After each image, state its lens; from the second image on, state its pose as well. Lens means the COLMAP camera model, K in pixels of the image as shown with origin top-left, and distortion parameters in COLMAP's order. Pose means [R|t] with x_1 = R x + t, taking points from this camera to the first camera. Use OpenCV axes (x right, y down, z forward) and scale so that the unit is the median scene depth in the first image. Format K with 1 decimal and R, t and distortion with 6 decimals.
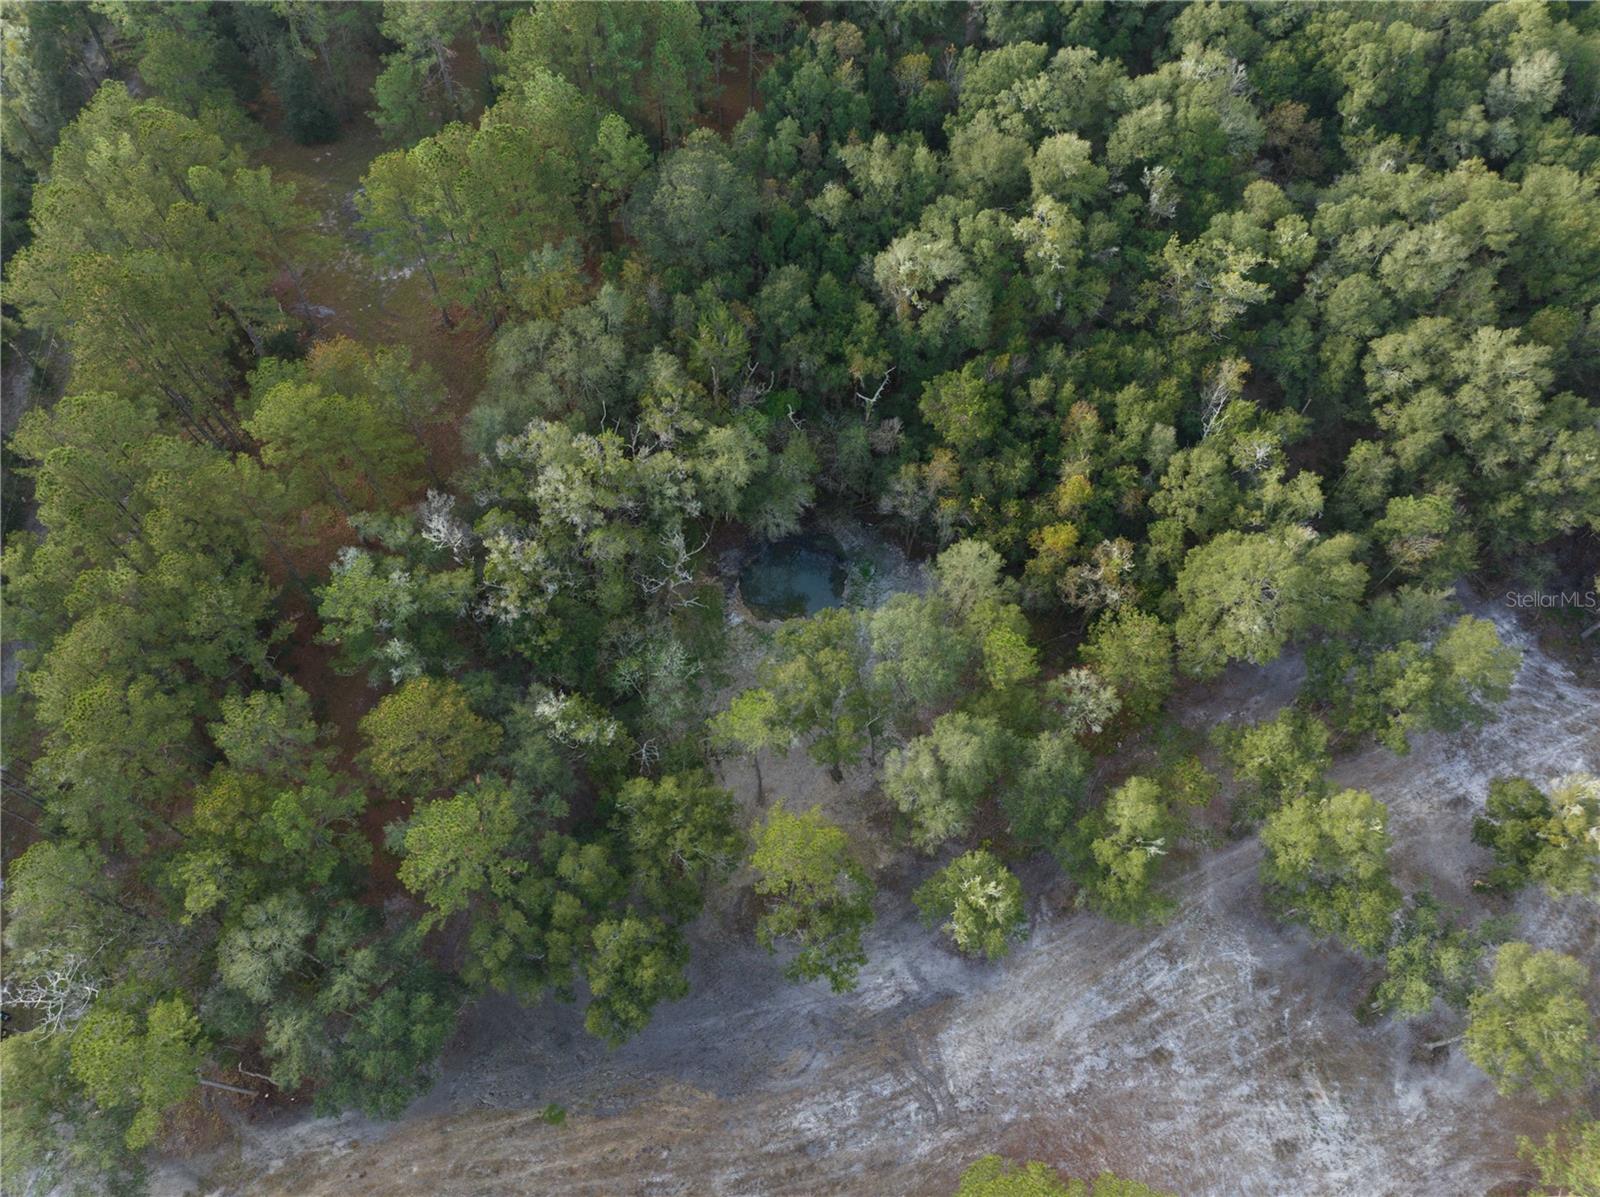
lens RADIAL K [[1127.2, 0, 804.4], [0, 1127.2, 604.9], [0, 0, 1]] dist [-0.044502, 0.021007]
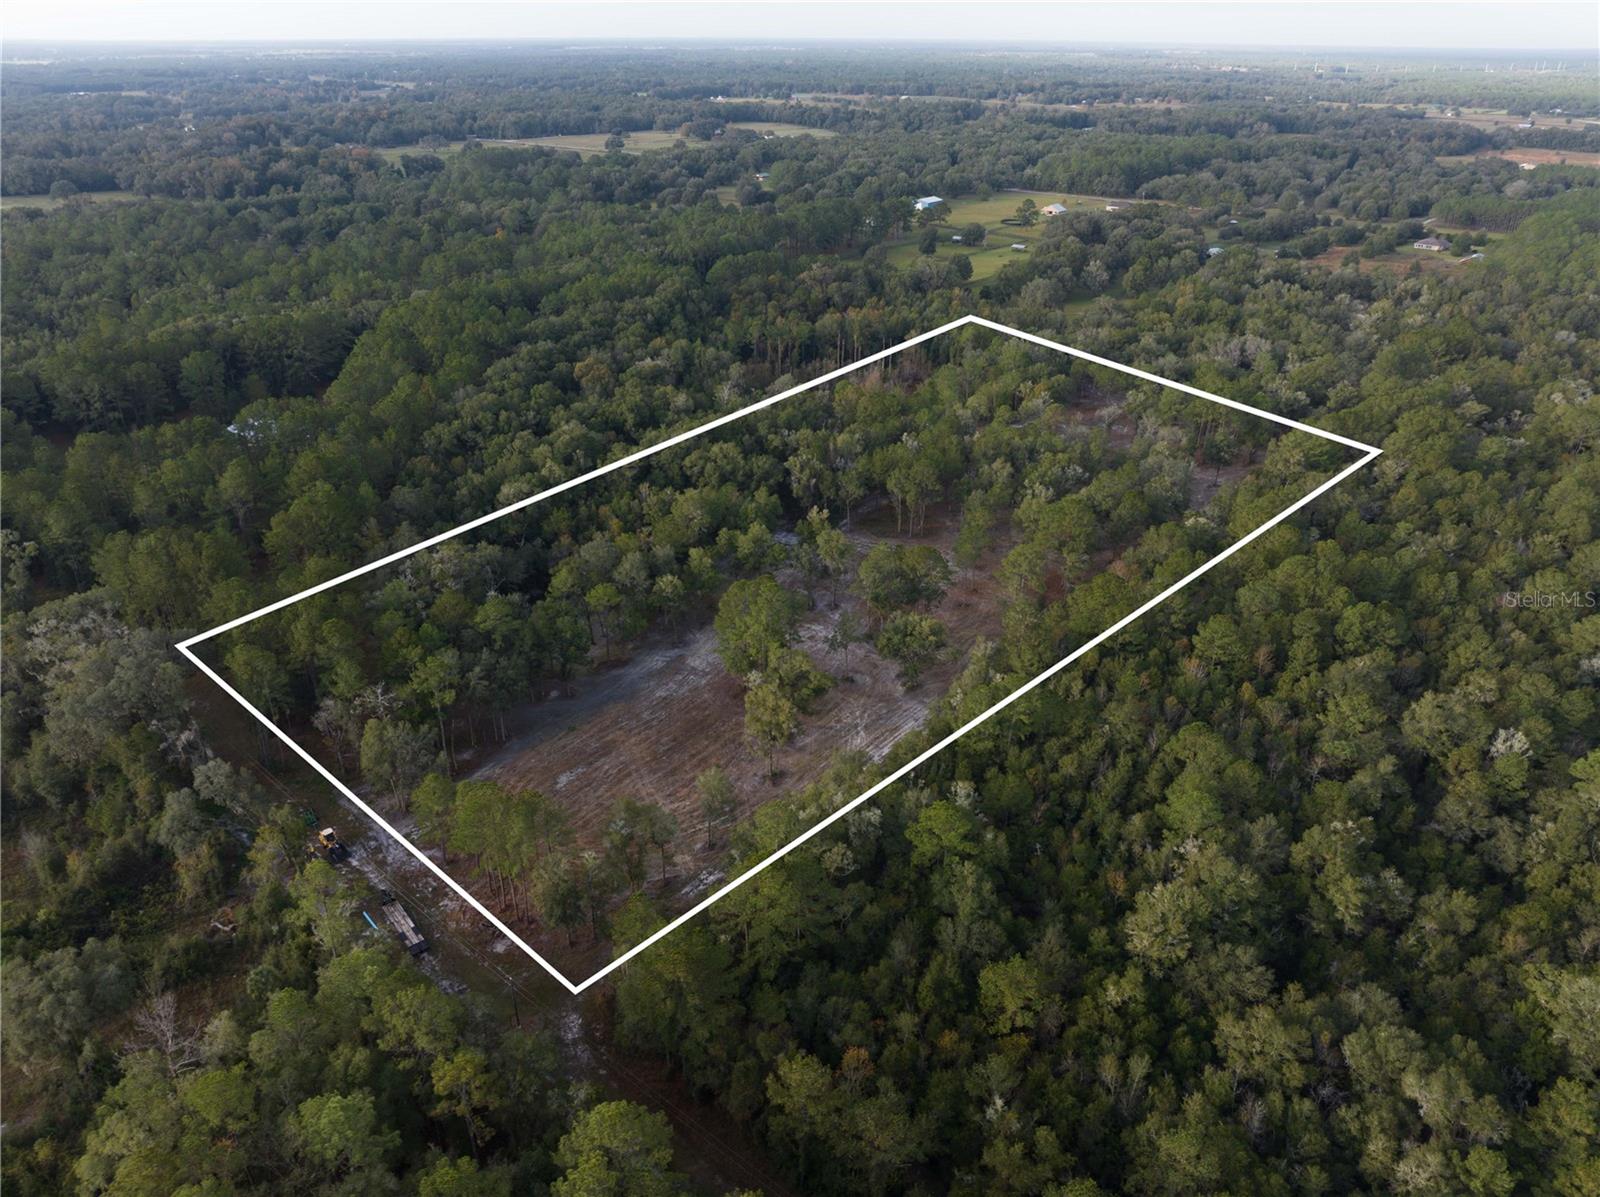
lens RADIAL K [[1127.2, 0, 804.4], [0, 1127.2, 604.9], [0, 0, 1]] dist [-0.044502, 0.021007]
pose [[0.751956, -0.305476, 0.584163, -0.992689], [0.574925, 0.737458, -0.354426, 1.185449], [-0.322527, 0.602363, 0.730161, -0.903654]]
